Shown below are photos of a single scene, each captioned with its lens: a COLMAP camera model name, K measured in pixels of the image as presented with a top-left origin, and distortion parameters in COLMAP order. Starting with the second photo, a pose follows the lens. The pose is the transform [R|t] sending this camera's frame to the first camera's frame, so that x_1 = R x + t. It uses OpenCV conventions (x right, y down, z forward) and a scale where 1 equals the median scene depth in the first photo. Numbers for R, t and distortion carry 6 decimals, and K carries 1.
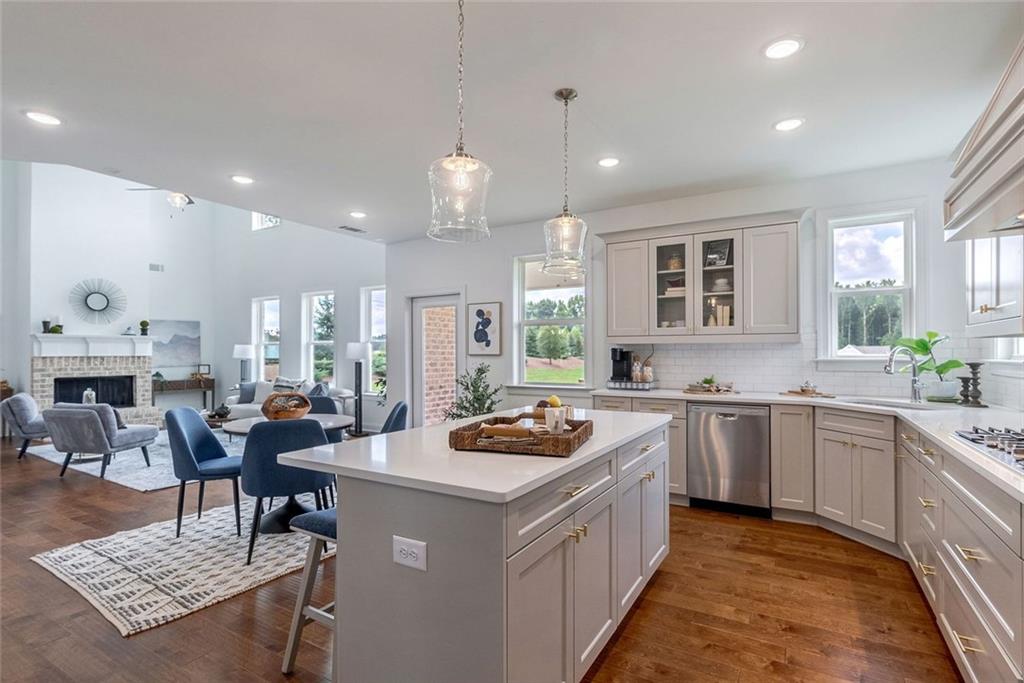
lens RADIAL K [[486.2, 0, 514.5], [0, 486.2, 345.9], [0, 0, 1]] dist [-0.018828, 0.002772]
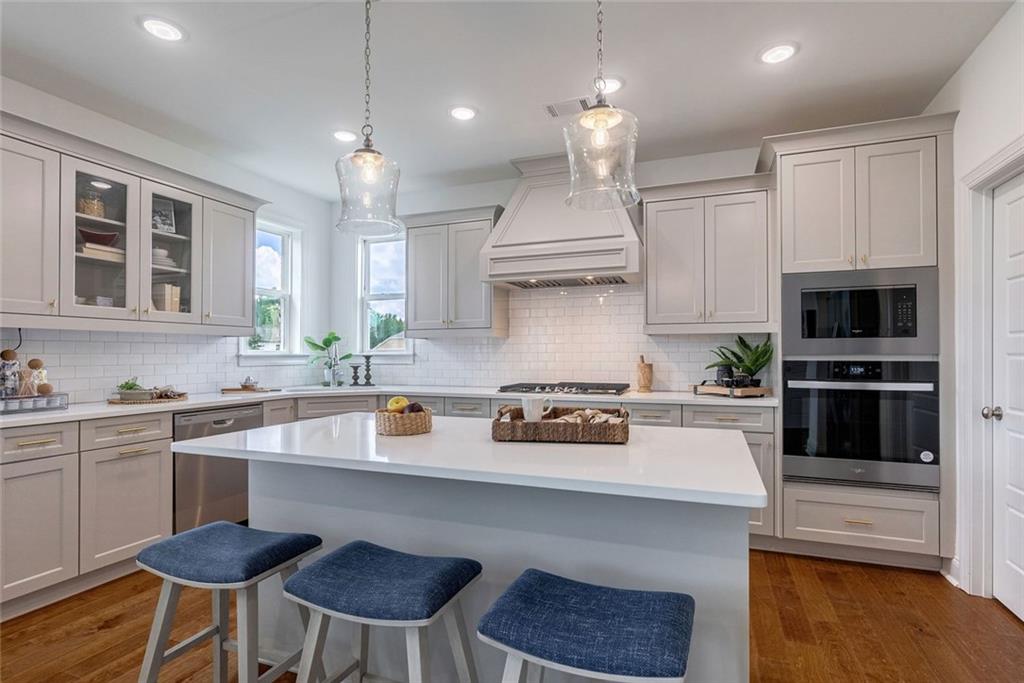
lens RADIAL K [[486.2, 0, 512.1], [0, 486.2, 346.8], [0, 0, 1]] dist [-0.018828, 0.002772]
pose [[-0.138491, 0.009950, 0.990314, -0.392636], [-0.016230, 0.999792, -0.012314, 0.014585], [-0.990231, -0.017778, -0.138301, 0.553914]]
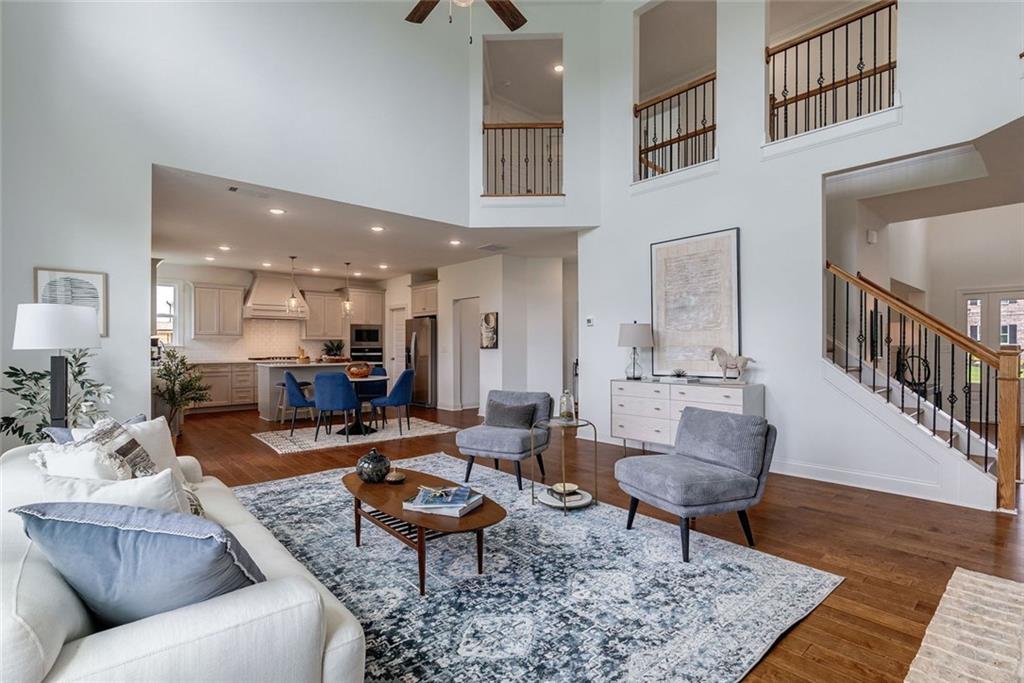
lens RADIAL K [[486.2, 0, 510.7], [0, 486.2, 344.9], [0, 0, 1]] dist [-0.018828, 0.002772]
pose [[-0.951077, 0.000848, 0.308954, -1.167384], [-0.003879, 0.999885, -0.014683, 0.034154], [-0.308930, -0.015163, -0.950964, 1.923192]]
